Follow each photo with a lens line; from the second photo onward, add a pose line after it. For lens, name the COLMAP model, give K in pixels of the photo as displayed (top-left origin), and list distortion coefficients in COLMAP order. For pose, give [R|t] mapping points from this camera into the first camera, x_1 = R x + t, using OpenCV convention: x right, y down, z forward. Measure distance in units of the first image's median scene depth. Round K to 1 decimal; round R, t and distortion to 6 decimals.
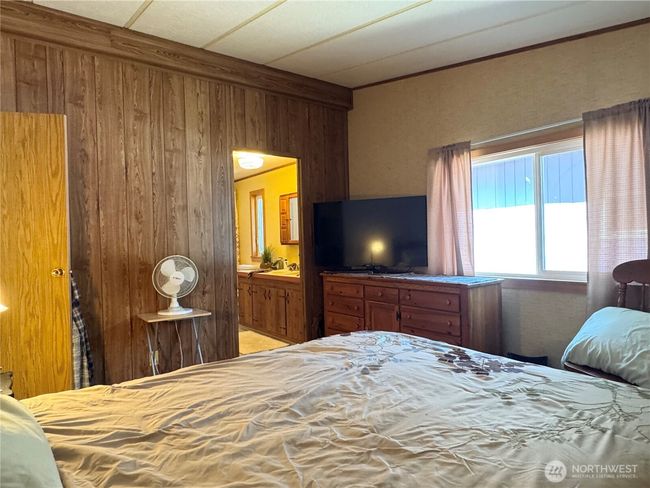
lens RADIAL K [[414.9, 0, 325.0], [0, 414.9, 240.8], [0, 0, 1]] dist [-0.007877, 0.000922]
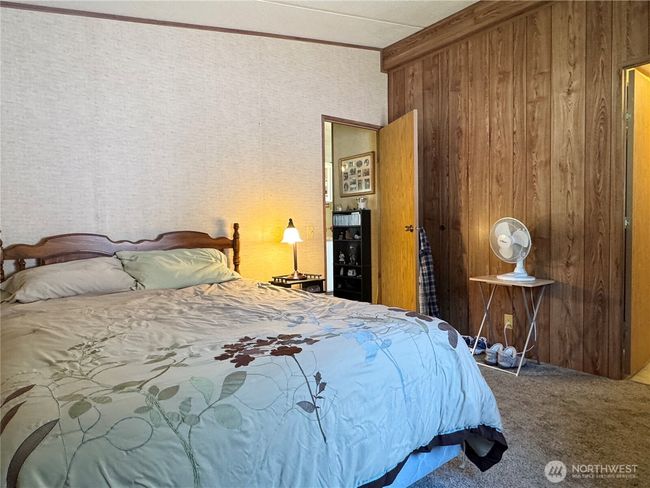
lens RADIAL K [[414.9, 0, 323.9], [0, 414.9, 244.3], [0, 0, 1]] dist [-0.007877, 0.000922]
pose [[-0.012116, 0.061044, -0.998062, 0.566617], [0.013858, 0.998049, 0.060875, 0.032269], [0.999831, -0.013093, -0.012938, 0.570552]]
